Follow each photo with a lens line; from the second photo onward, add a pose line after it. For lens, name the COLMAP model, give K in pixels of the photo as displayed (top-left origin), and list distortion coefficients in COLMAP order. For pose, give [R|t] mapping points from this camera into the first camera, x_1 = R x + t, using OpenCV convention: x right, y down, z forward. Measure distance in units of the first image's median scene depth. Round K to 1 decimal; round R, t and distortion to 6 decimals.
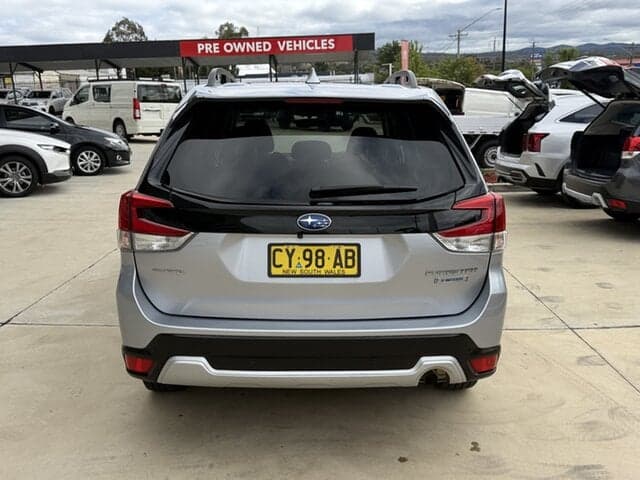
lens RADIAL K [[636.0, 0, 320.0], [0, 636.0, 240.0], [0, 0, 1]] dist [0.140084, -0.281204]
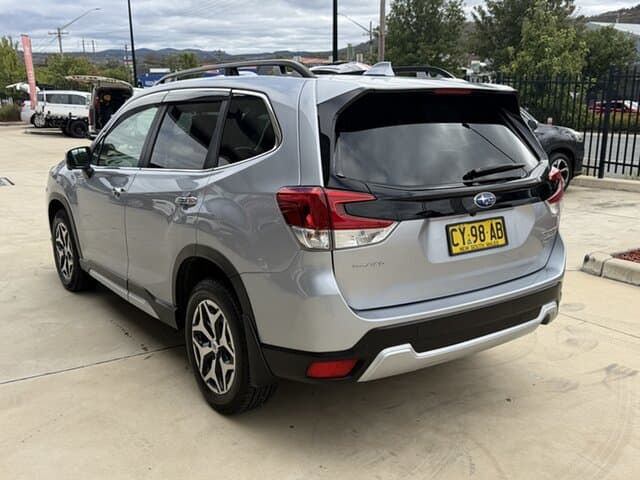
lens RADIAL K [[636.0, 0, 320.0], [0, 636.0, 240.0], [0, 0, 1]] dist [0.140084, -0.281204]
pose [[0.819638, -0.124640, 0.559159, -0.852643], [0.126238, 0.991349, 0.035933, -0.034702], [-0.558800, 0.041136, 0.828281, 0.236740]]
